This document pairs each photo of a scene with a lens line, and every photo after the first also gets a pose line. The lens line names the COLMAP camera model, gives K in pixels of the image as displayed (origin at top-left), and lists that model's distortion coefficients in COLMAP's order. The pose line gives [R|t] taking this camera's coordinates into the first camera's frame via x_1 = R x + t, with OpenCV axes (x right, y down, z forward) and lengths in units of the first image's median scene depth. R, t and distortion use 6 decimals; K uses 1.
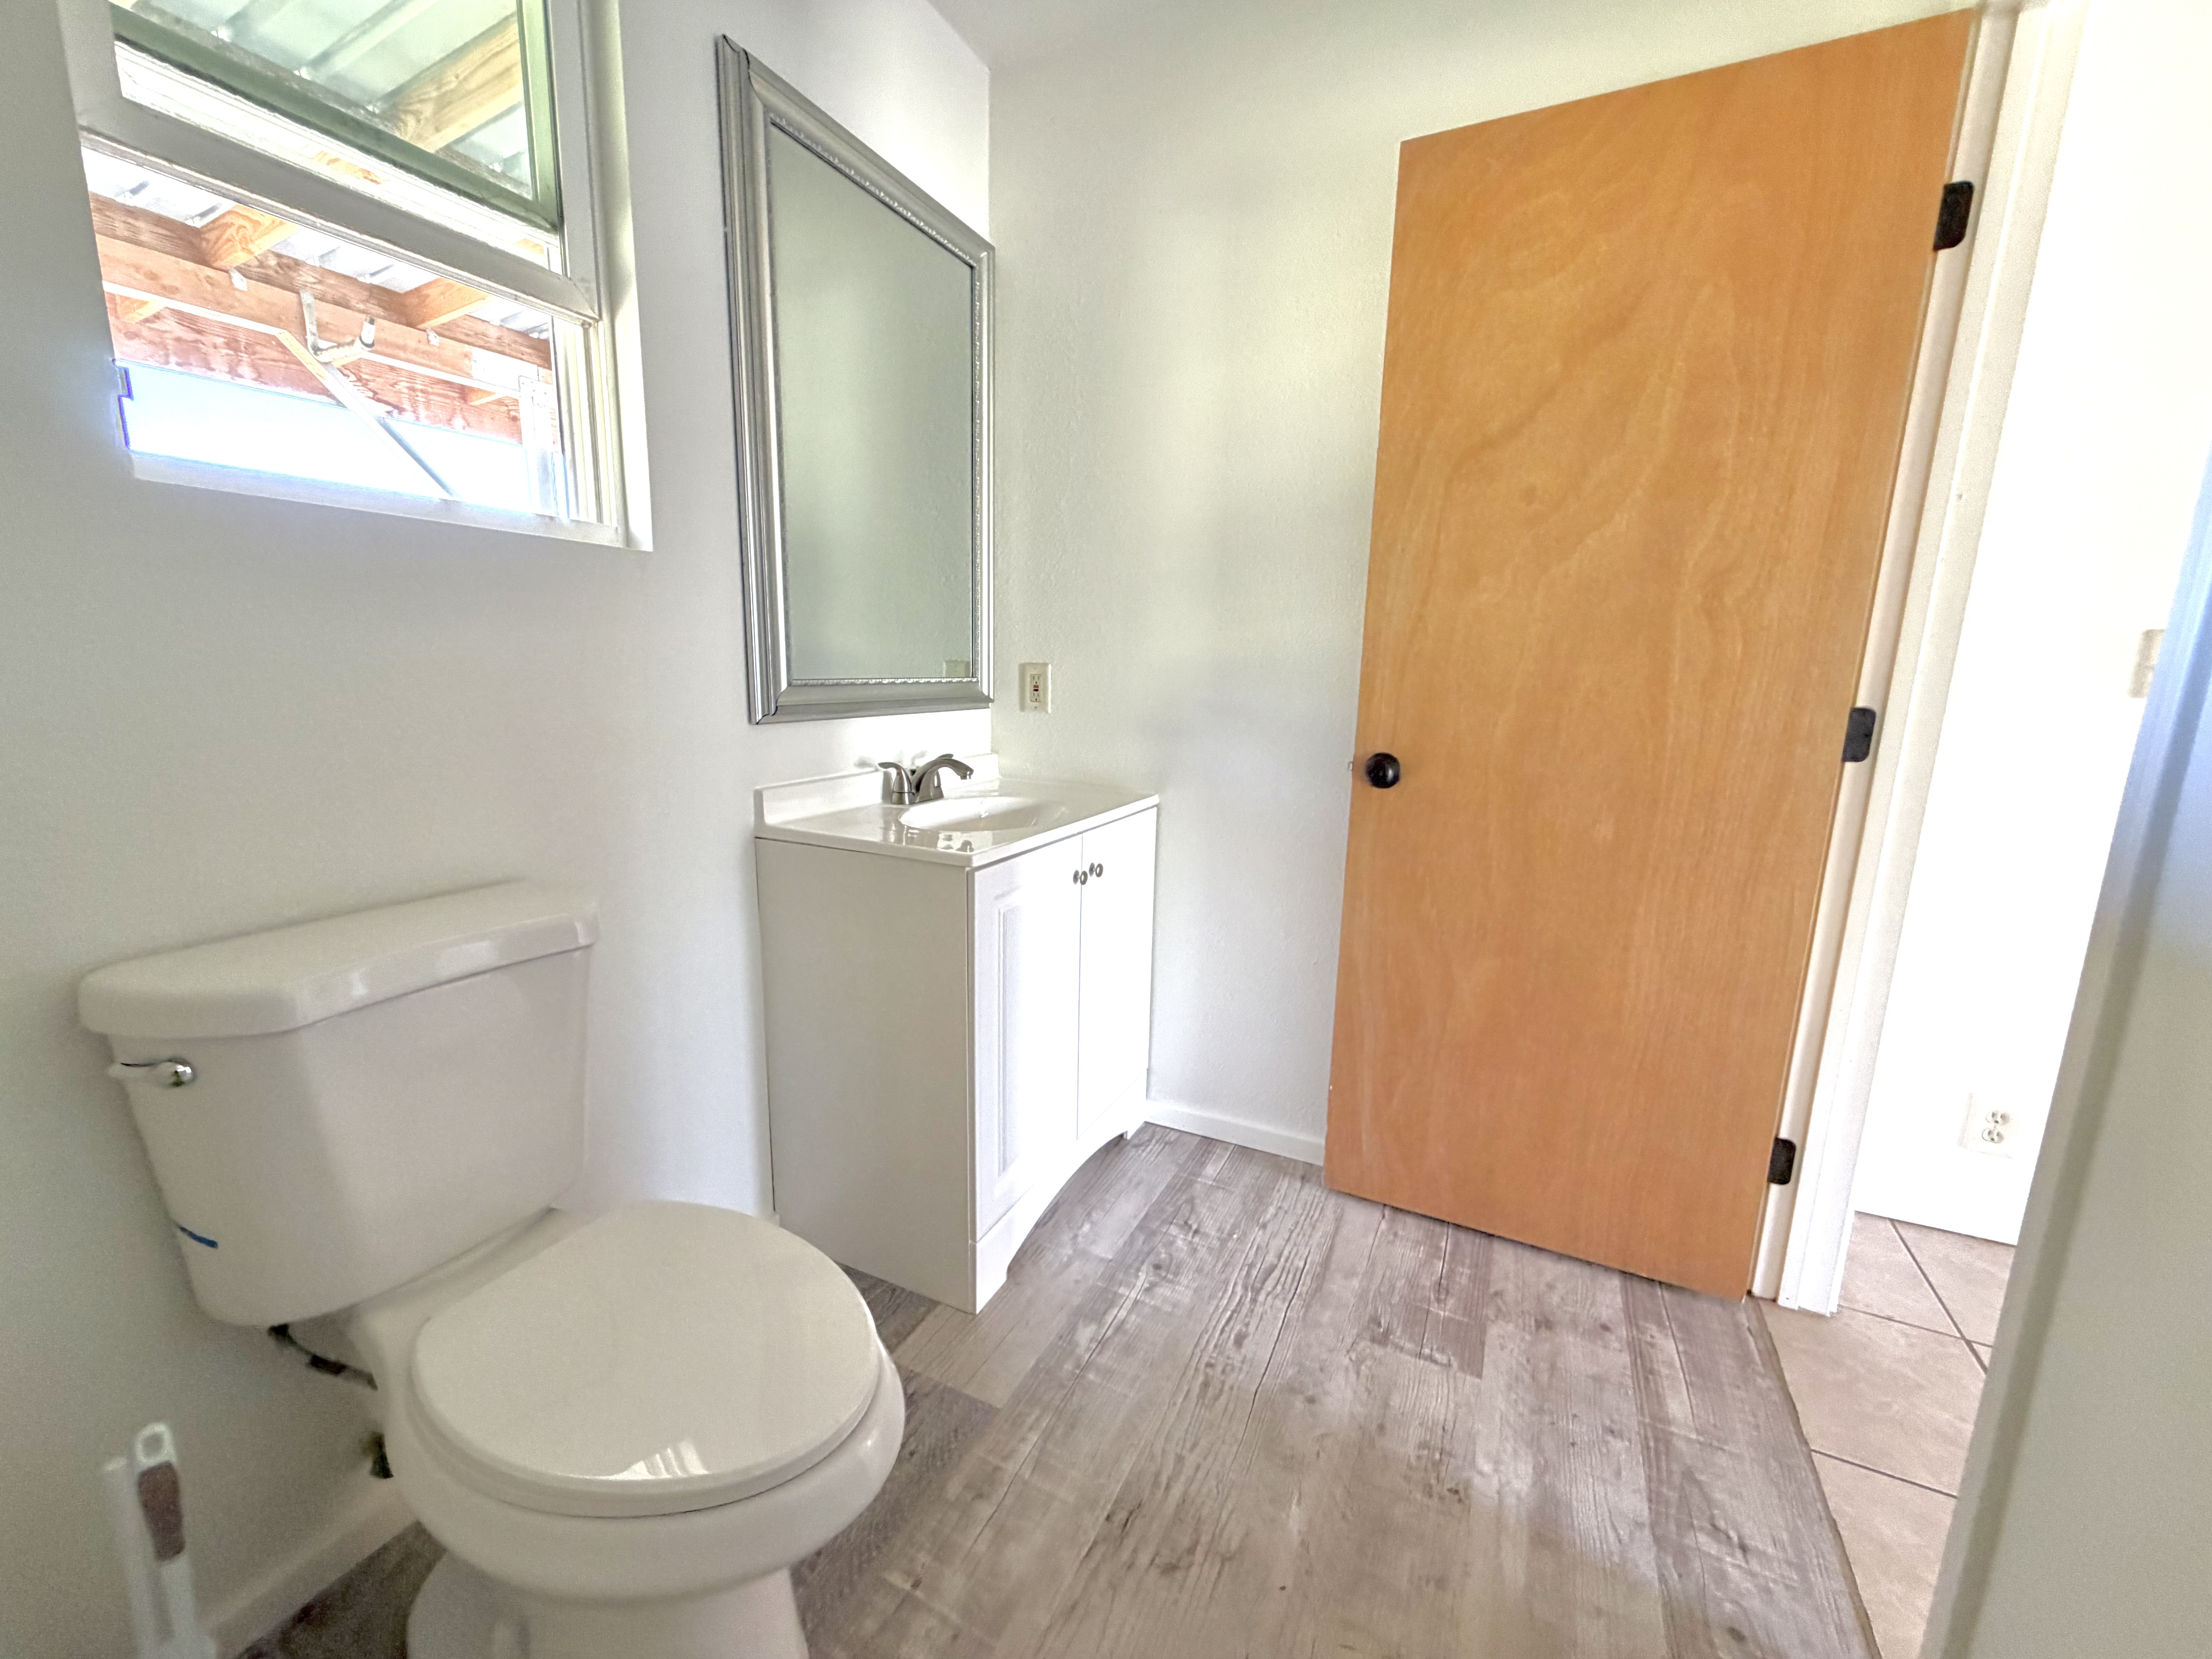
lens RADIAL K [[882.9, 0, 1097.2], [0, 882.9, 831.5], [0, 0, 1]] dist [0.000839, 0.000269]
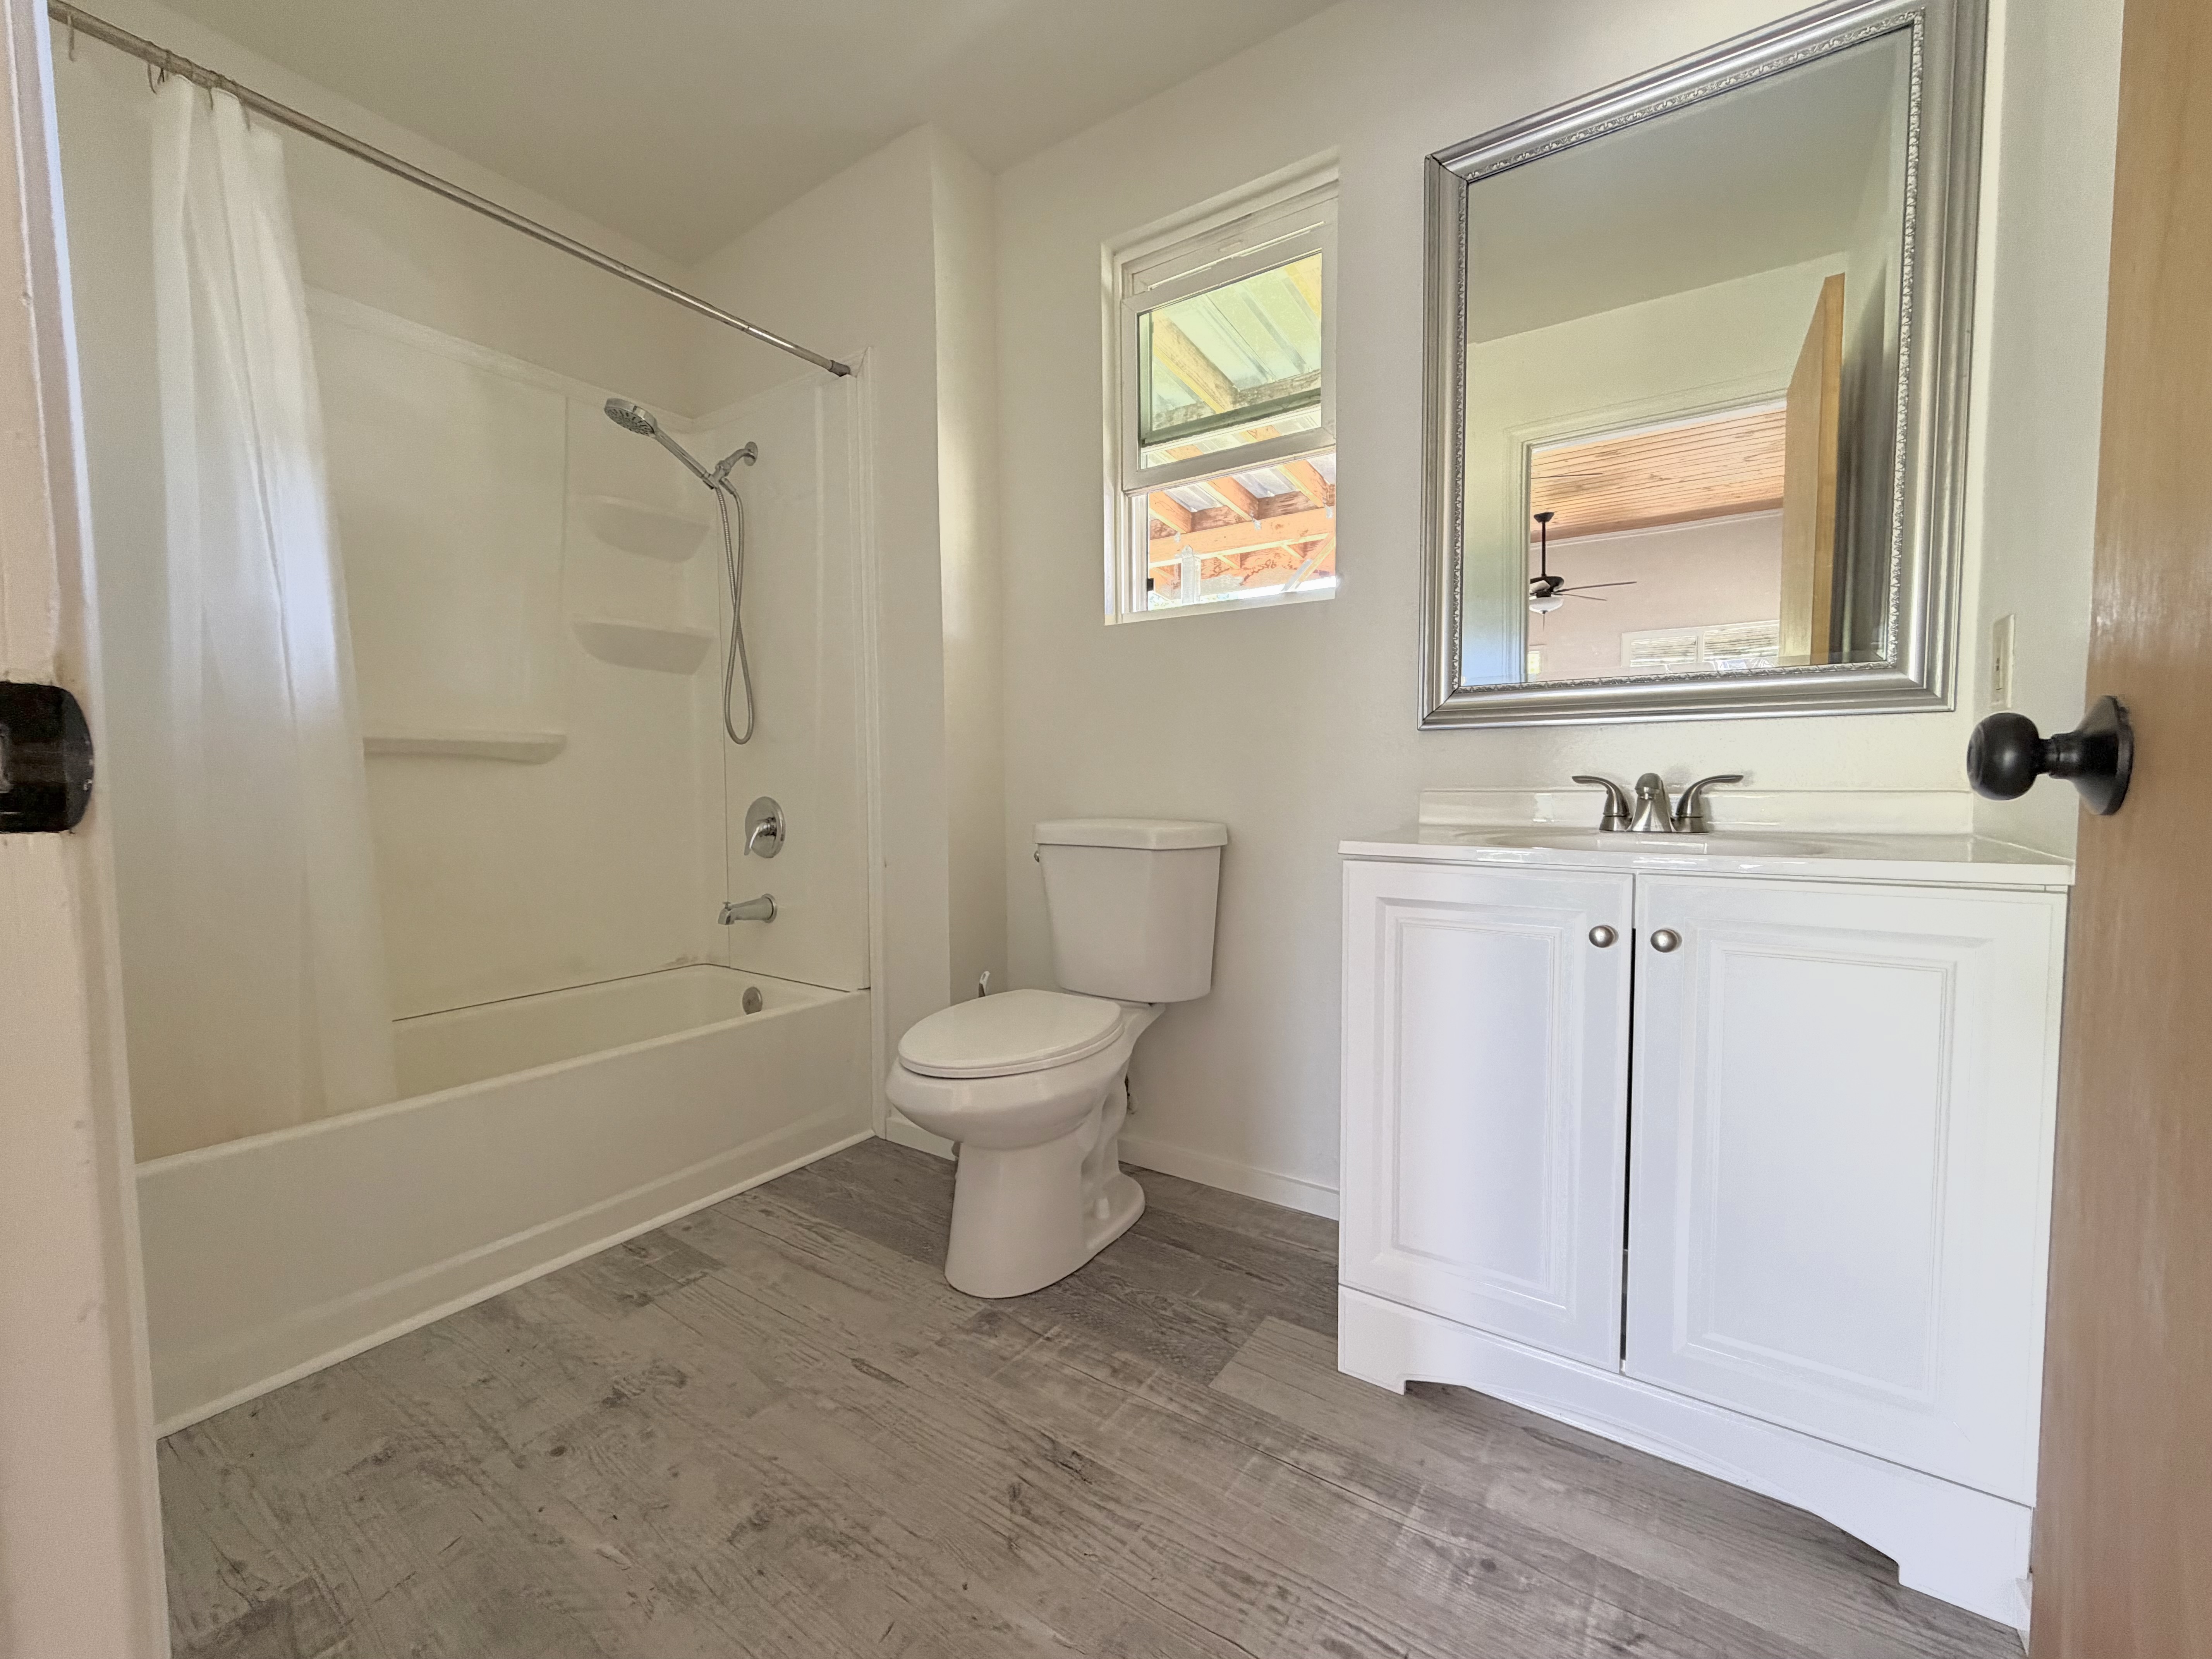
lens RADIAL K [[882.9, 0, 1101.0], [0, 882.9, 832.0], [0, 0, 1]] dist [0.000839, 0.000269]
pose [[-0.147795, 0.040136, -0.988203, 0.920099], [-0.177587, 0.981860, 0.066438, -0.000459], [0.972944, 0.185311, -0.137986, 0.965150]]
